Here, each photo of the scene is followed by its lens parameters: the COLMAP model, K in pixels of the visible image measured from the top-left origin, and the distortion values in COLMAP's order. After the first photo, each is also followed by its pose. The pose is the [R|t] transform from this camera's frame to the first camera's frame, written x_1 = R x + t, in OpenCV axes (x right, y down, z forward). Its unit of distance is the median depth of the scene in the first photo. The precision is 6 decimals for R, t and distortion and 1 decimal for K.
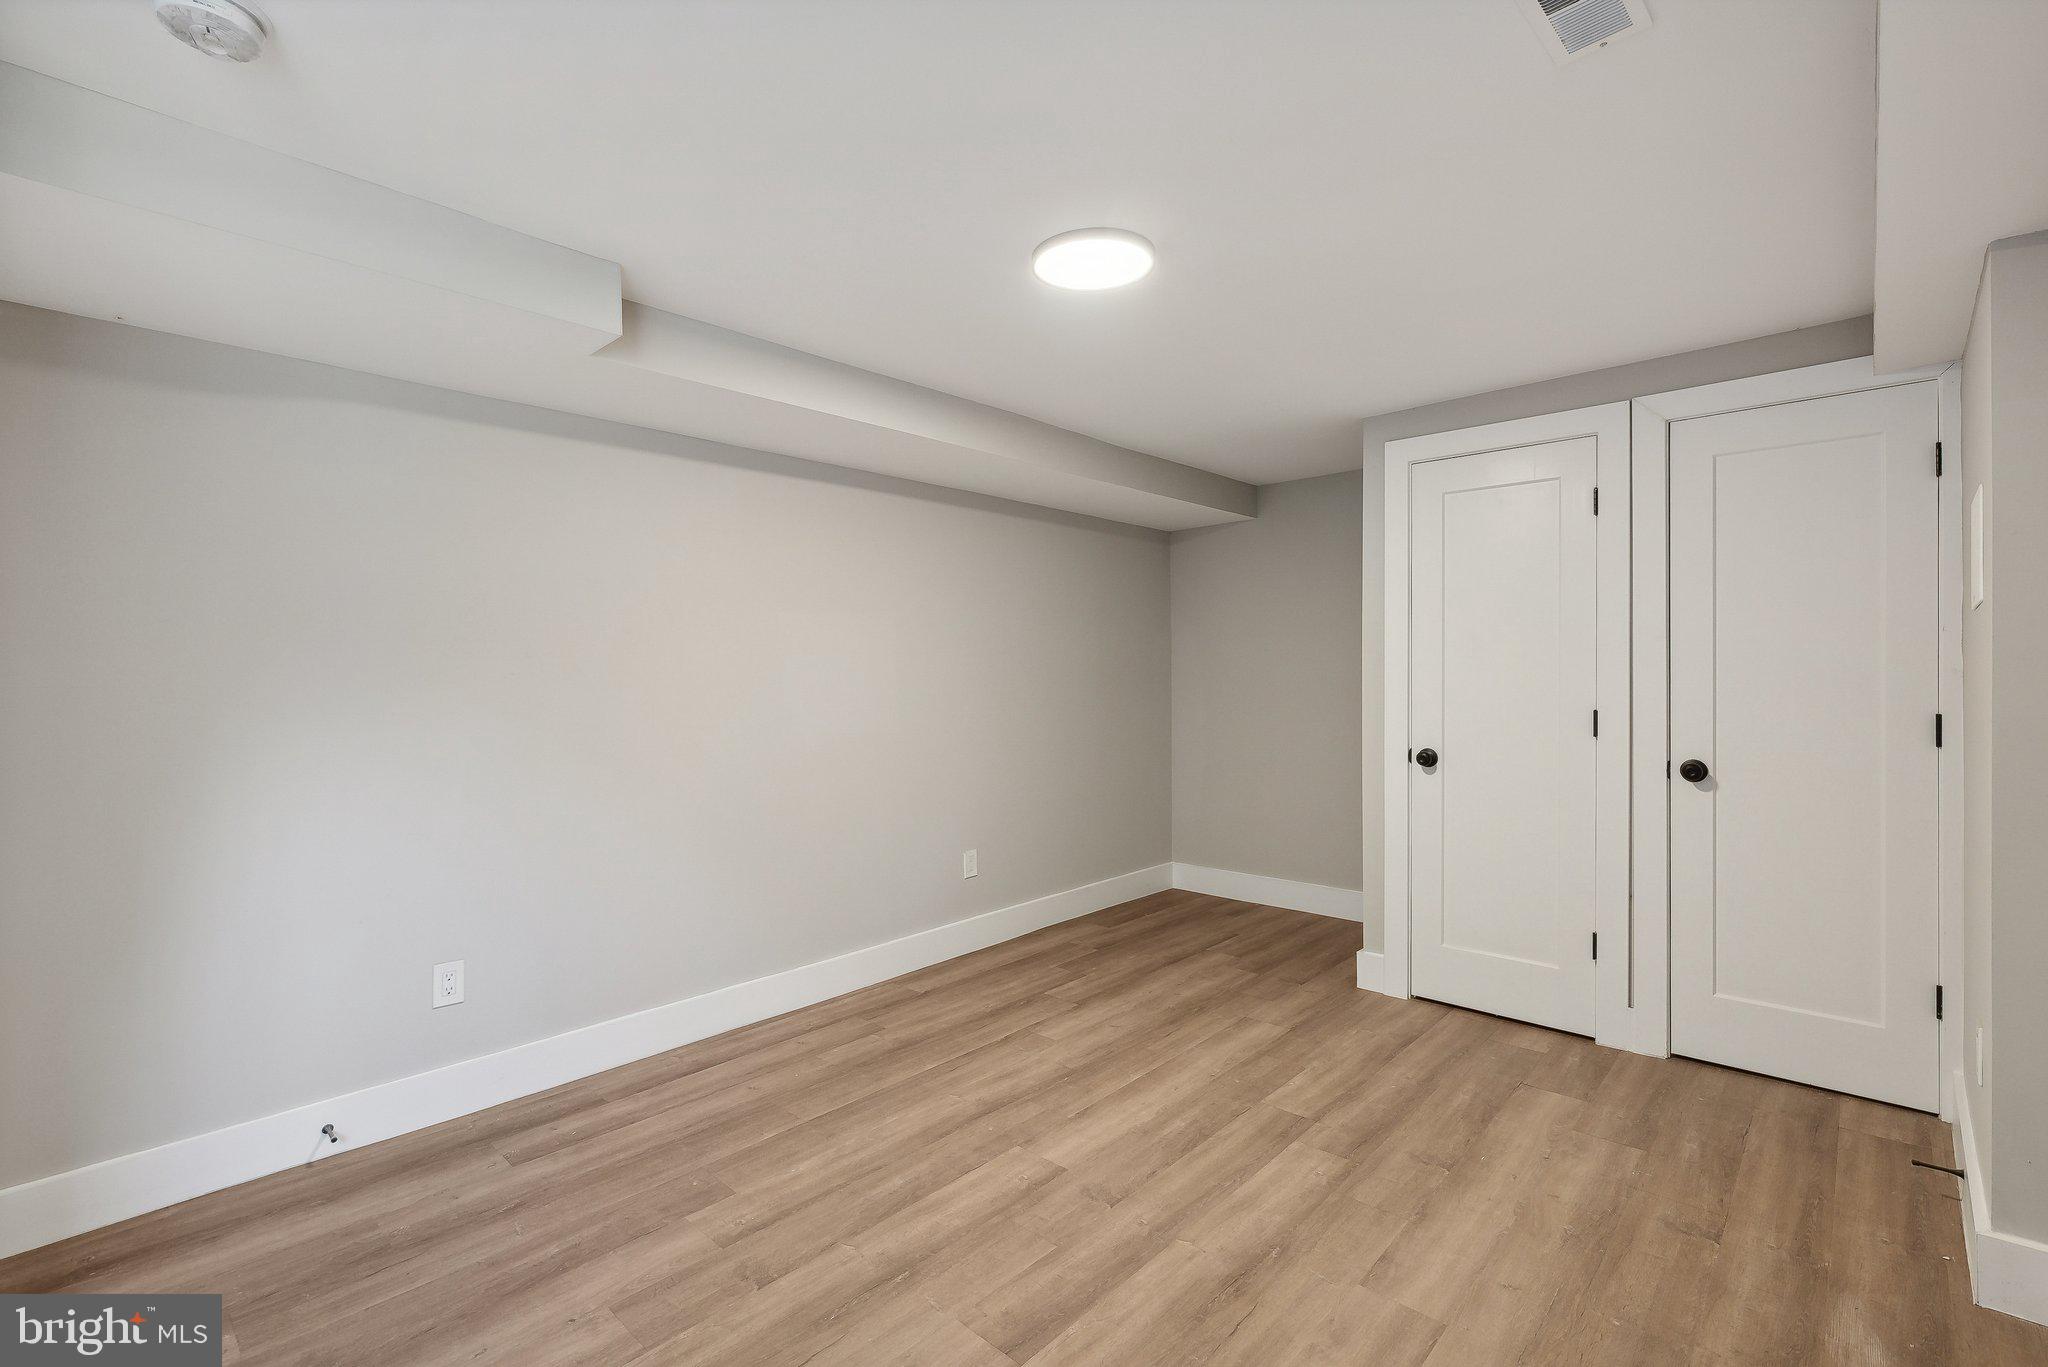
lens RADIAL K [[917.6, 0, 1024.5], [0, 917.6, 675.5], [0, 0, 1]] dist [0.001405, 0.000308]
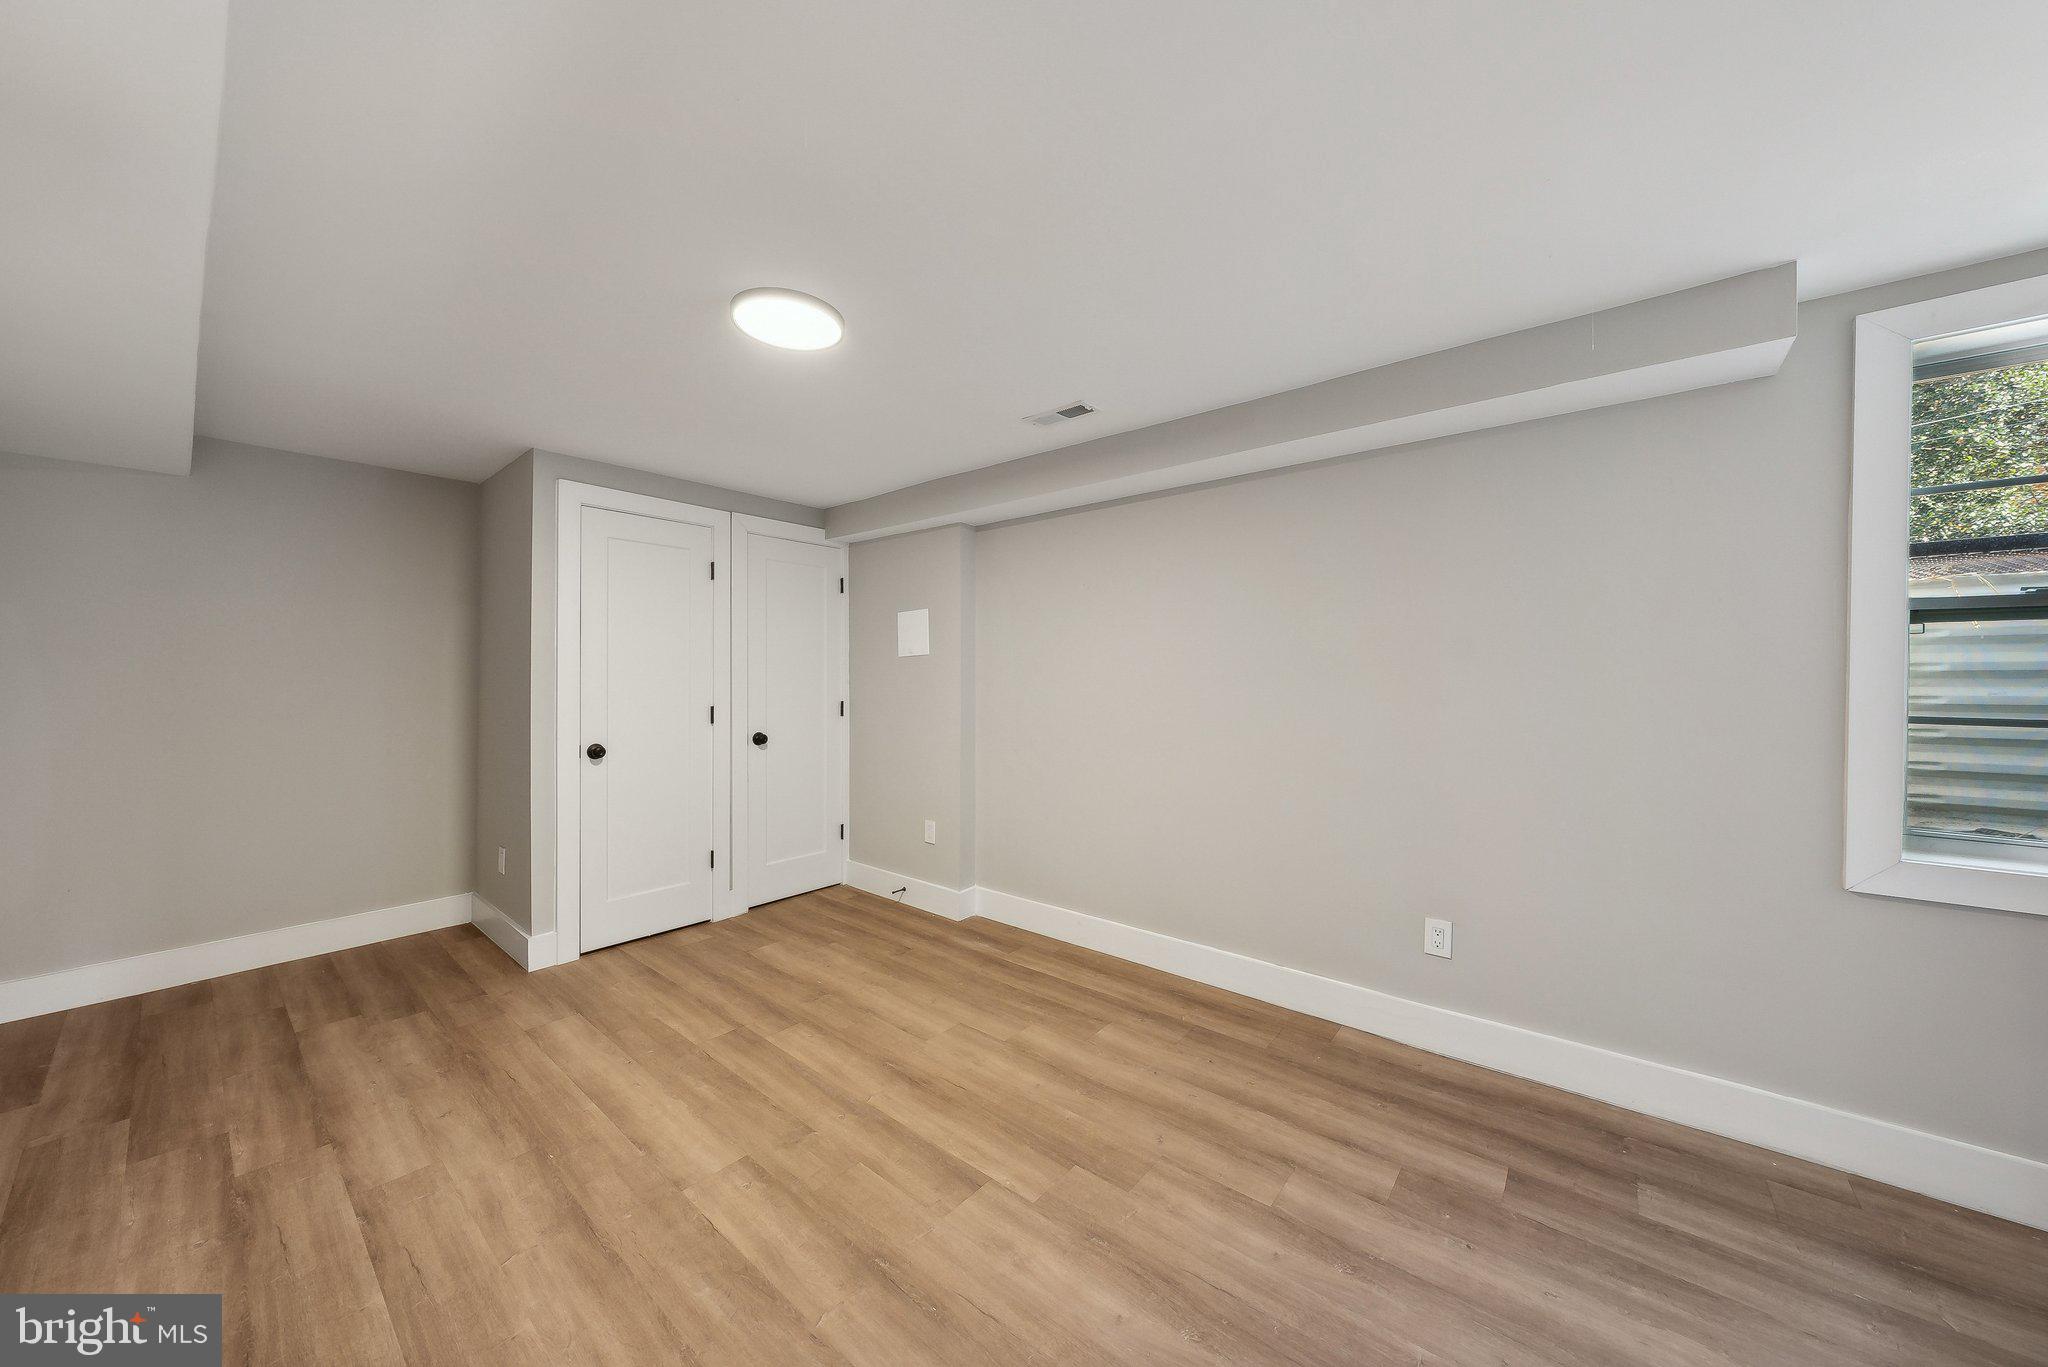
lens RADIAL K [[703.3, 0, 1017.7], [0, 703.3, 684.9], [0, 0, 1]] dist [-0.001900, -0.000029]
pose [[-0.057385, -0.005102, 0.998339, -0.720333], [-0.001746, 0.999986, 0.005010, -0.006071], [-0.998351, -0.001456, -0.057393, 0.685730]]
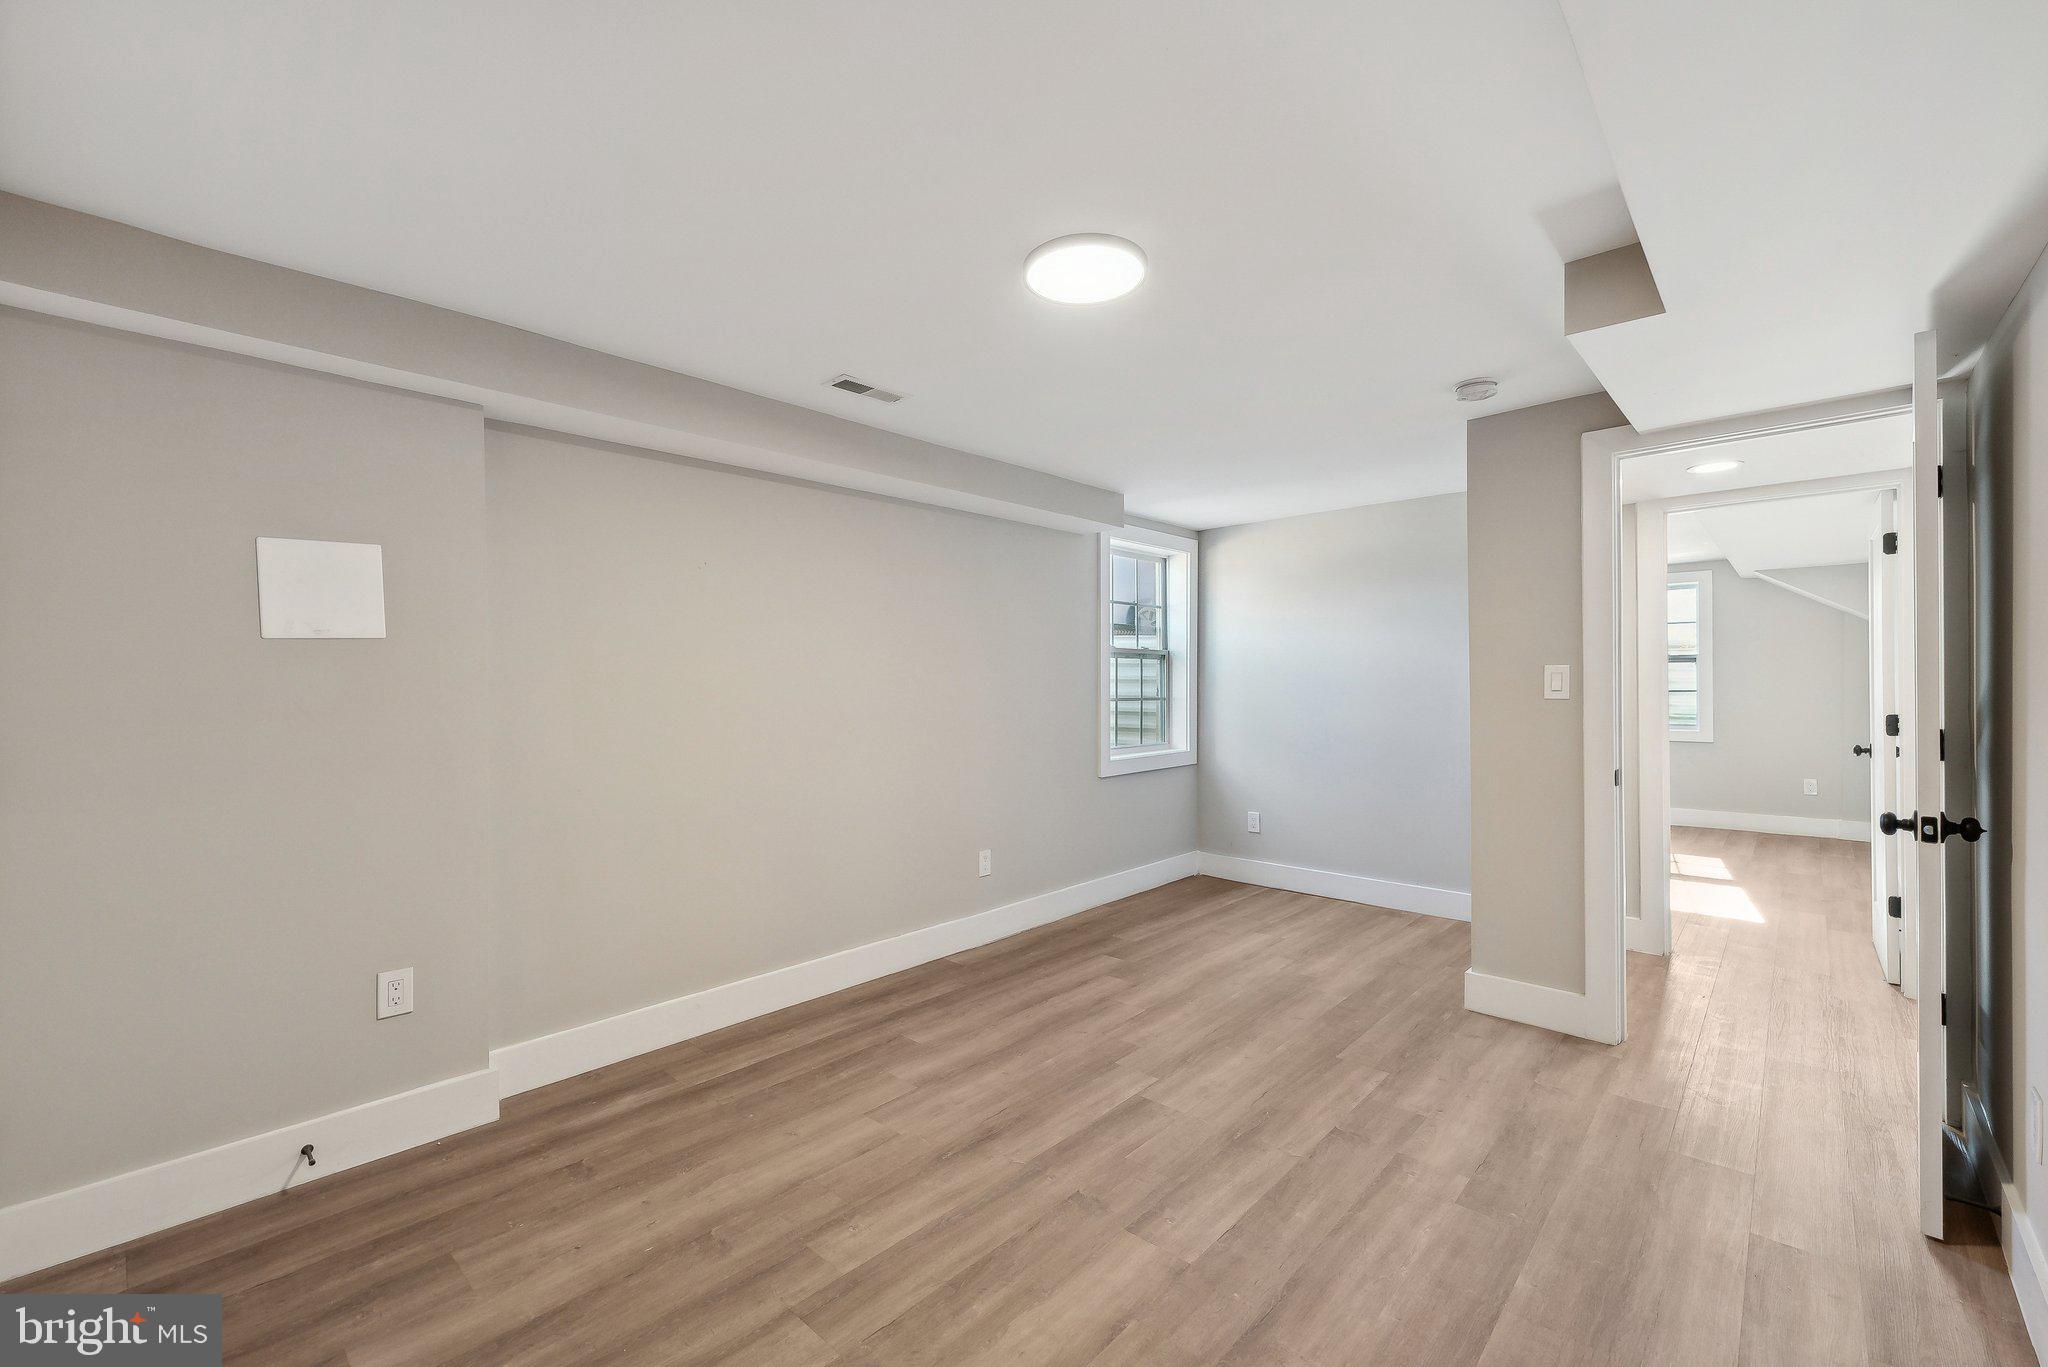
lens RADIAL K [[841.2, 0, 1020.7], [0, 841.2, 690.8], [0, 0, 1]] dist [0.001500, 0.000037]
pose [[-0.999900, 0.014067, -0.001517, 0.133956], [0.014058, 0.999883, 0.006099, -0.002960], [0.001603, 0.006077, -0.999980, 1.704951]]
